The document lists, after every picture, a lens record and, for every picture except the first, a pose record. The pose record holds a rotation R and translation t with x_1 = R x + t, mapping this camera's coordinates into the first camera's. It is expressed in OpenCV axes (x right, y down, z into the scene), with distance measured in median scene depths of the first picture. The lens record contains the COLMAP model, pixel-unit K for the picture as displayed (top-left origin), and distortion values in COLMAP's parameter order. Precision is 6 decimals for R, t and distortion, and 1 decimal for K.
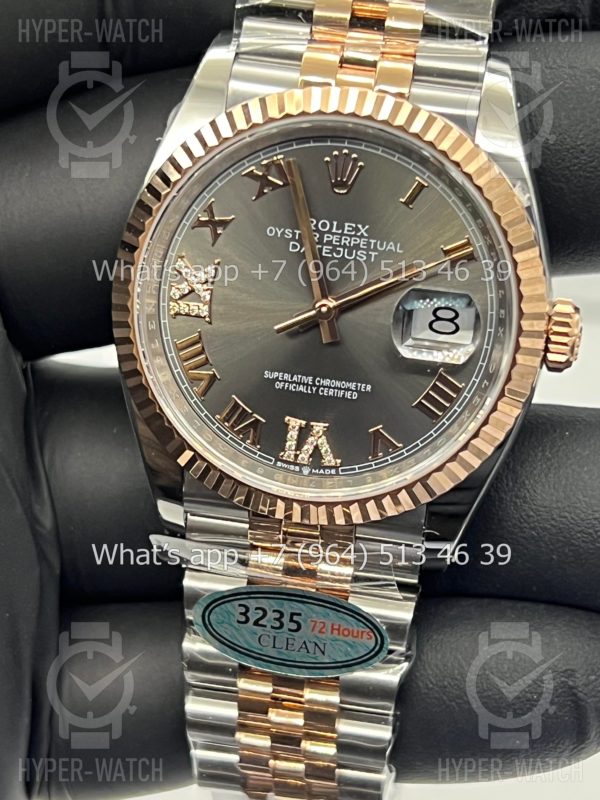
lens RADIAL K [[1785.6, 0, 298.8], [0, 1785.6, 404.2], [0, 0, 1]] dist [0.270845, 0.000000]
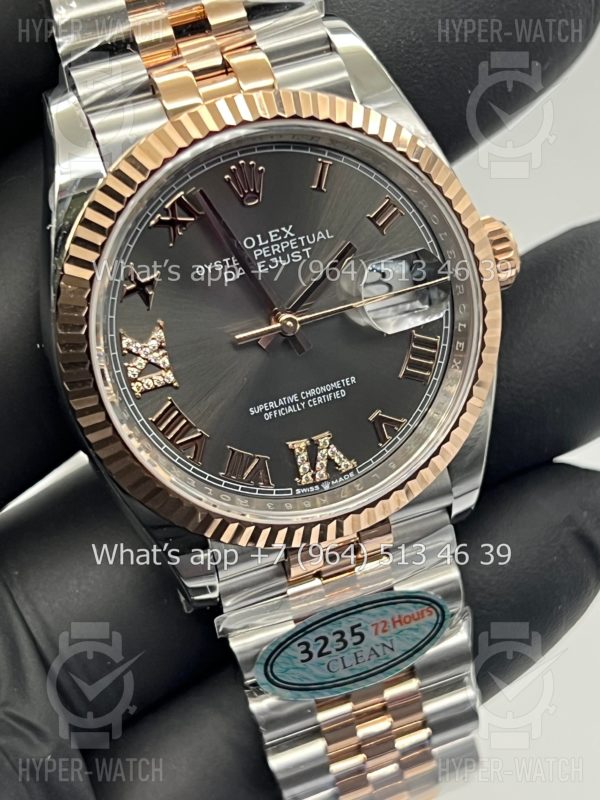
lens RADIAL K [[1785.6, 0, 300.6], [0, 1785.6, 396.1], [0, 0, 1]] dist [0.270845, 0.000000]
pose [[0.858667, -0.413629, 0.302658, -0.279860], [0.402216, 0.909814, 0.102279, -0.110784], [-0.317668, 0.033910, 0.947595, 0.095401]]
